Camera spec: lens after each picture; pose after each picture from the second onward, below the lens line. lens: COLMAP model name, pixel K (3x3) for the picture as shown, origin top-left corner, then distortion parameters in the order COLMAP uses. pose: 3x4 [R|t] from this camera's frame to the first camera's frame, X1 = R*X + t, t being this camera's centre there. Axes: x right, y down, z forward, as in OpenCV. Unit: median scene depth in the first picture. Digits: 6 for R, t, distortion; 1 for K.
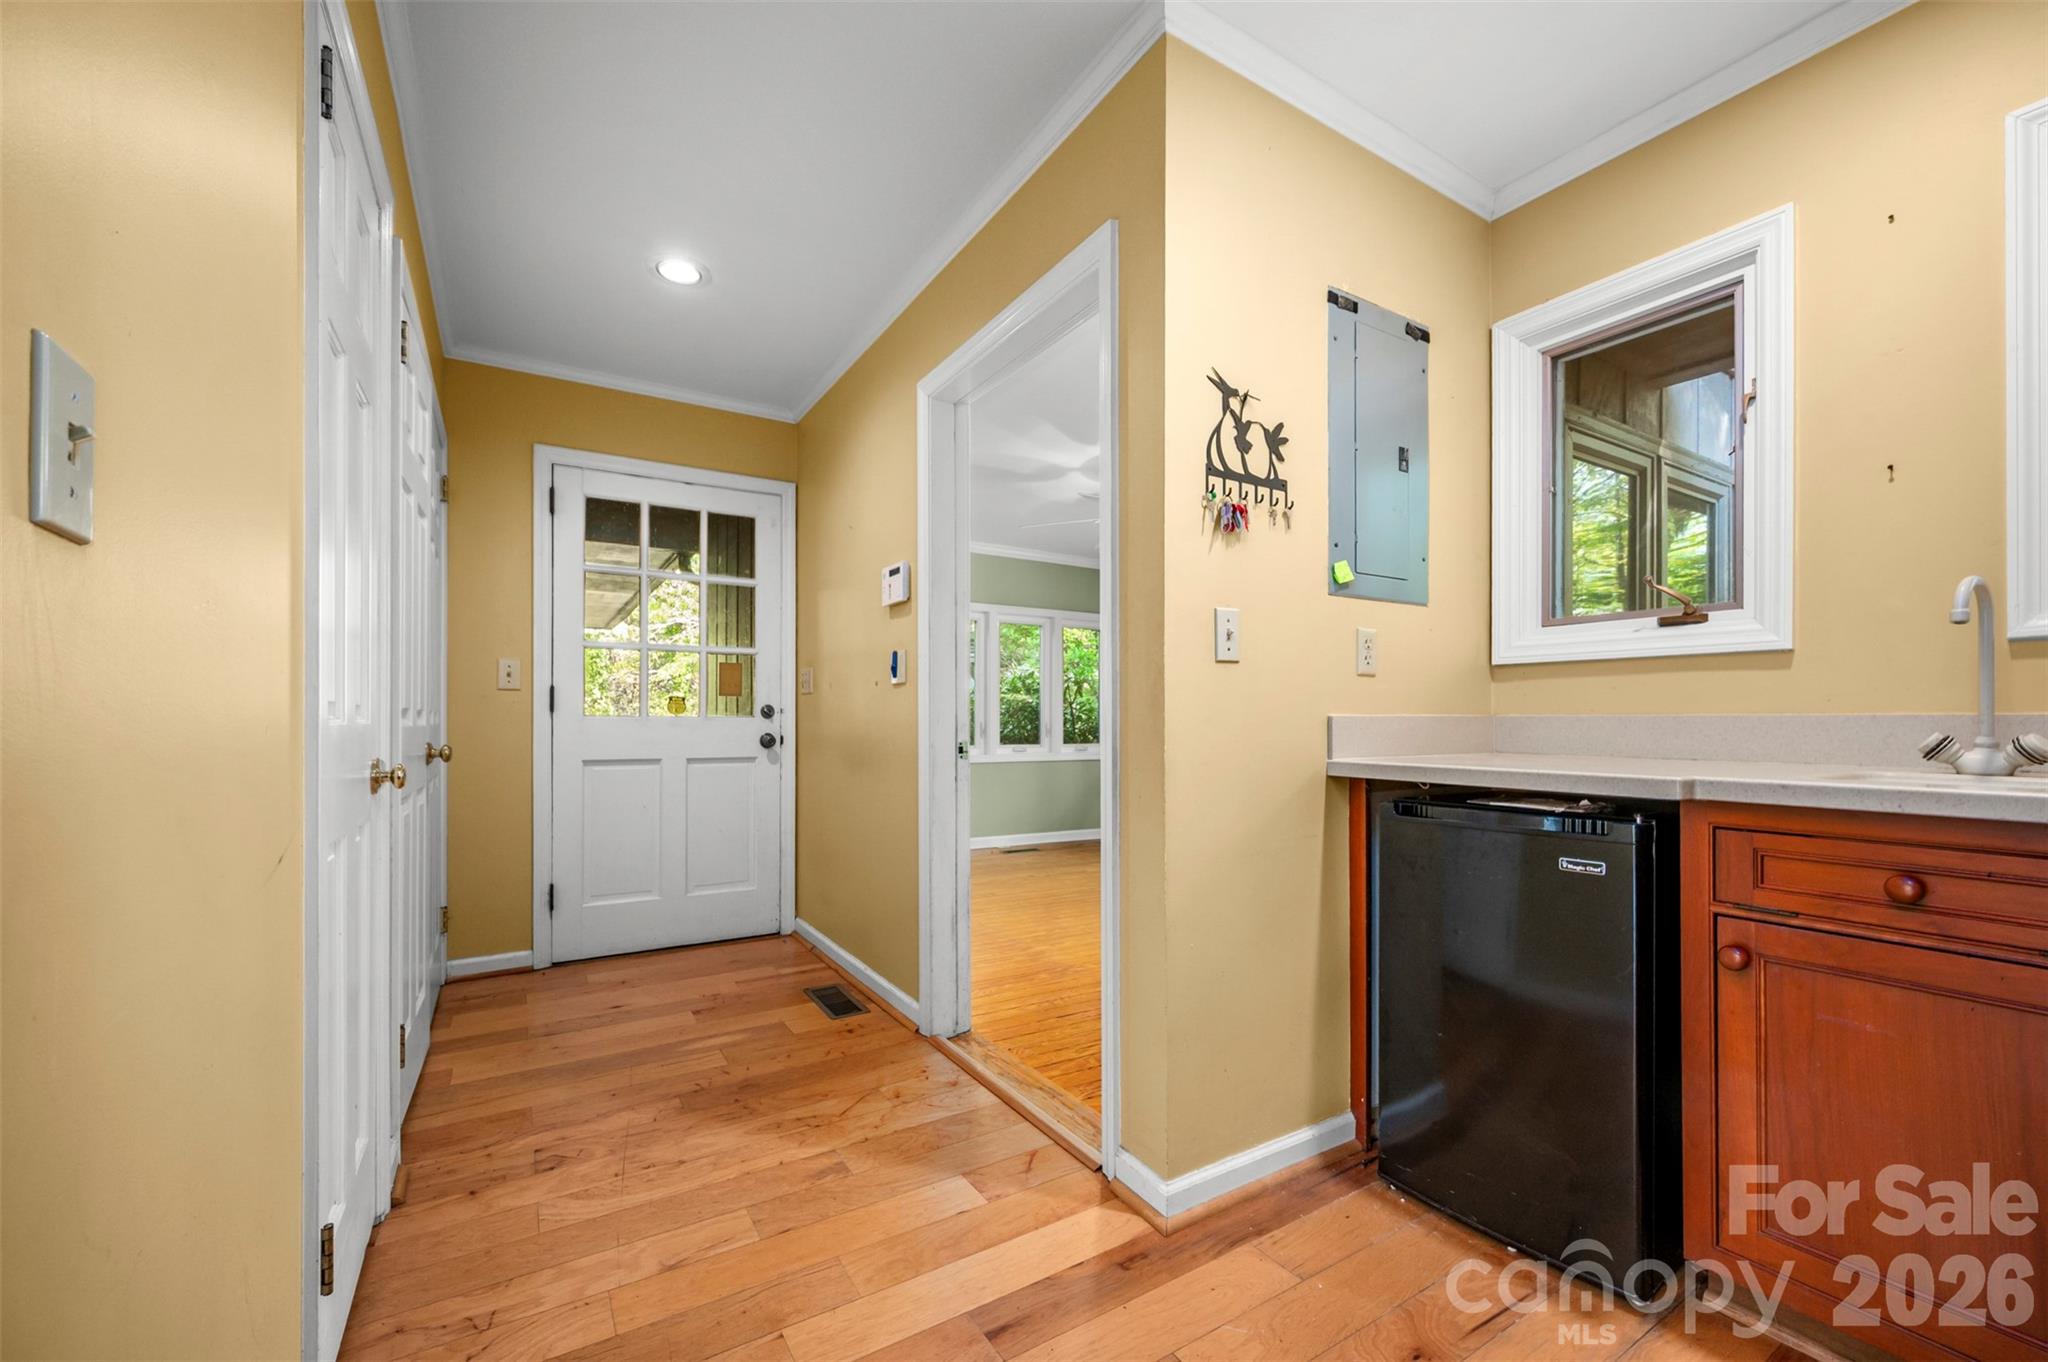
lens RADIAL K [[815.5, 0, 1025.5], [0, 815.5, 716.8], [0, 0, 1]] dist [0.000168, 0.000017]
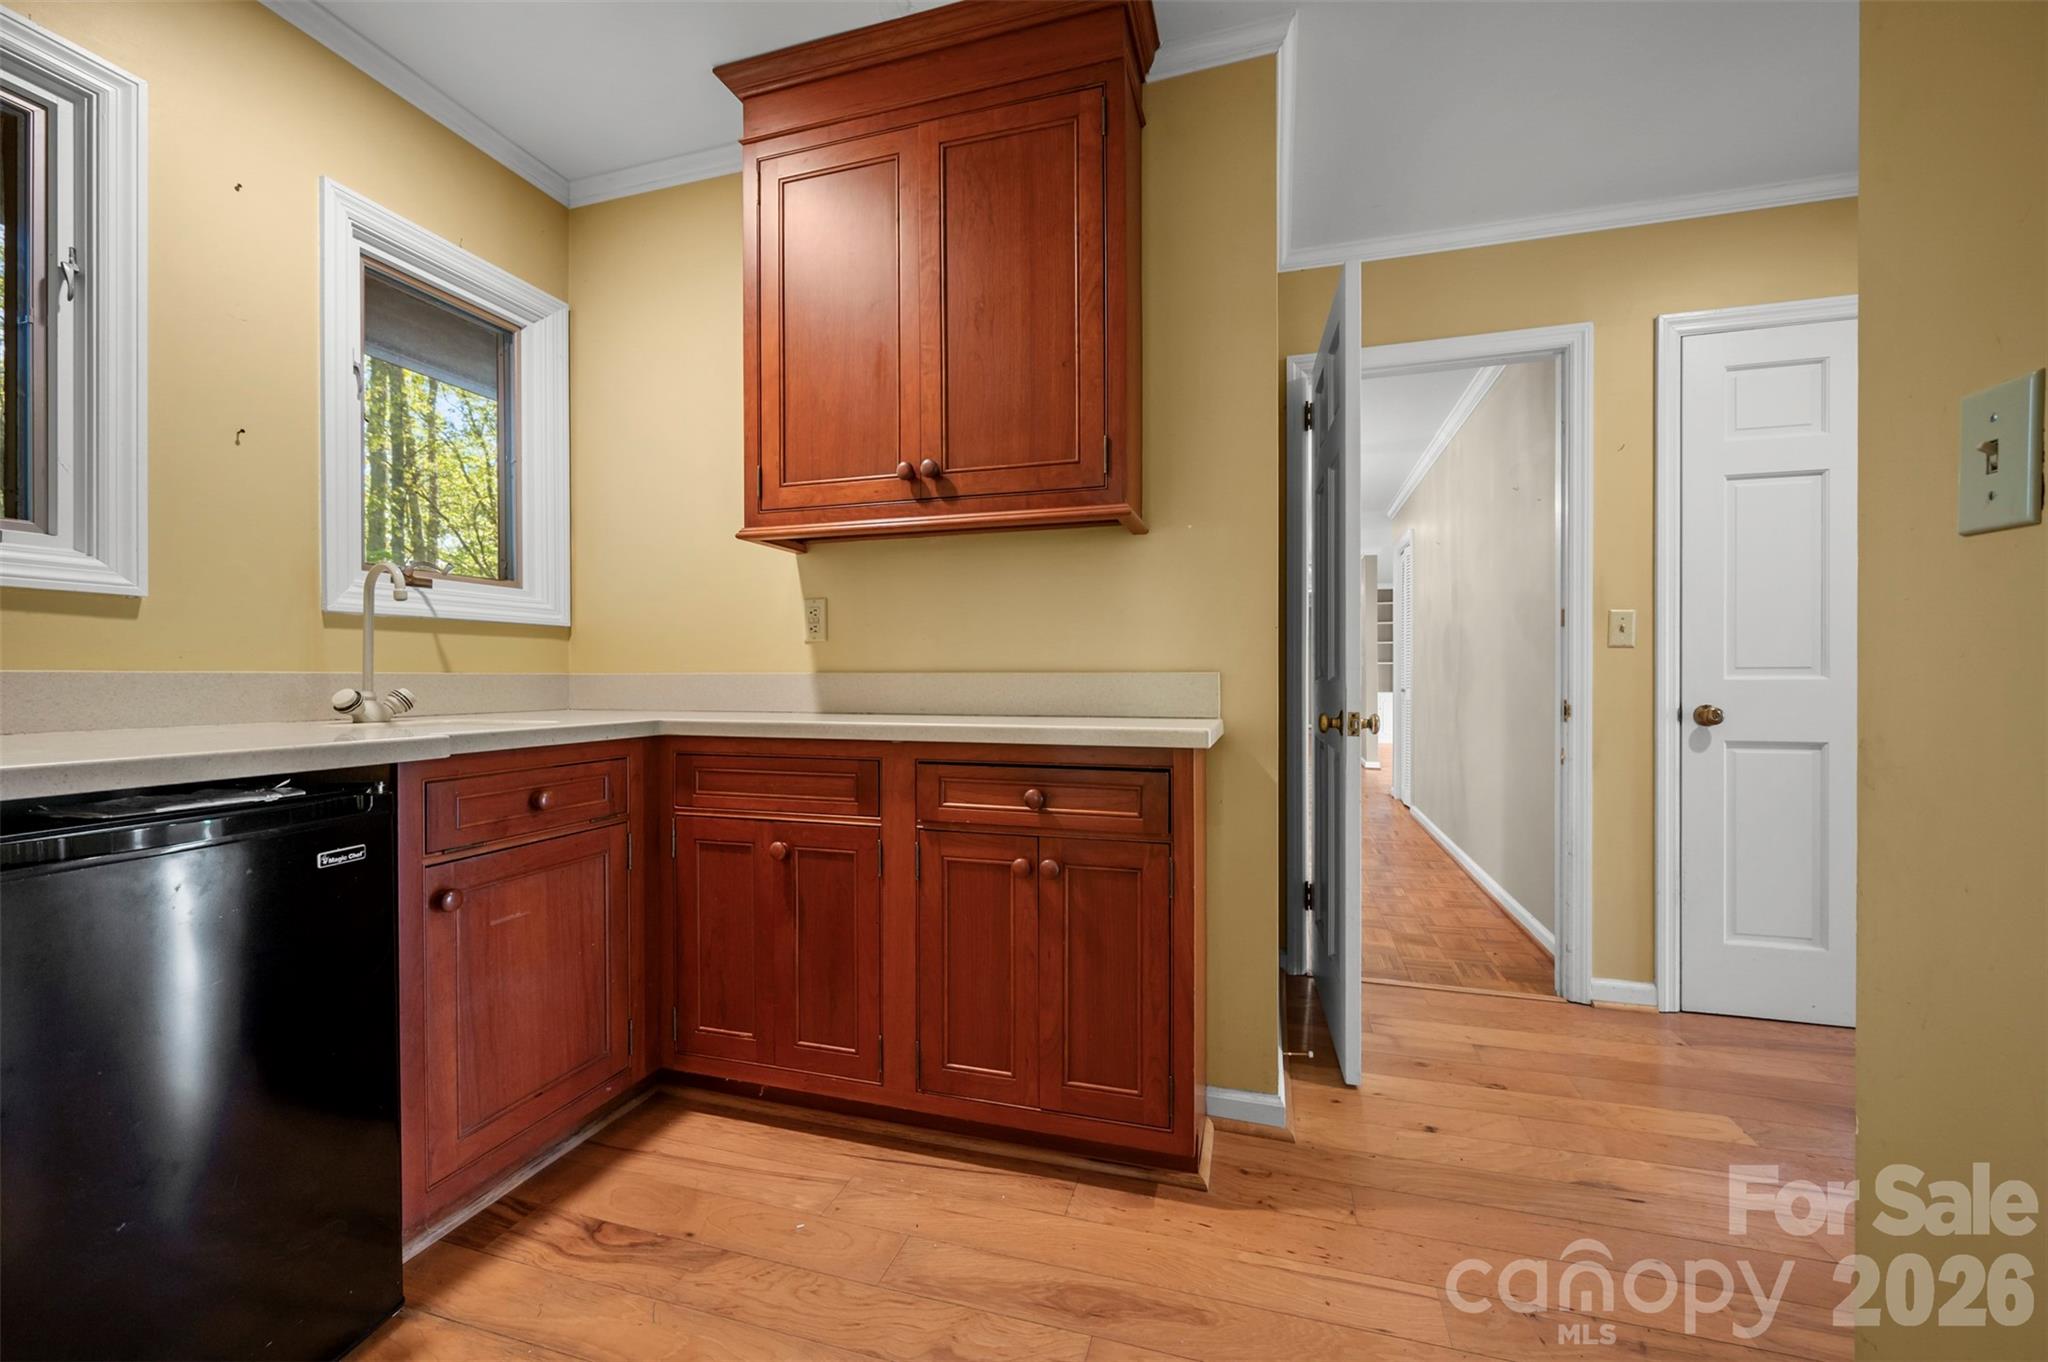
lens RADIAL K [[812.1, 0, 1024.0], [0, 812.1, 681.0], [0, 0, 1]] dist [0.000192, 0.000018]
pose [[-0.659200, -0.009204, 0.751911, -0.405052], [-0.005894, 0.999958, 0.007073, -0.005768], [-0.751944, 0.000230, -0.659227, 1.036496]]
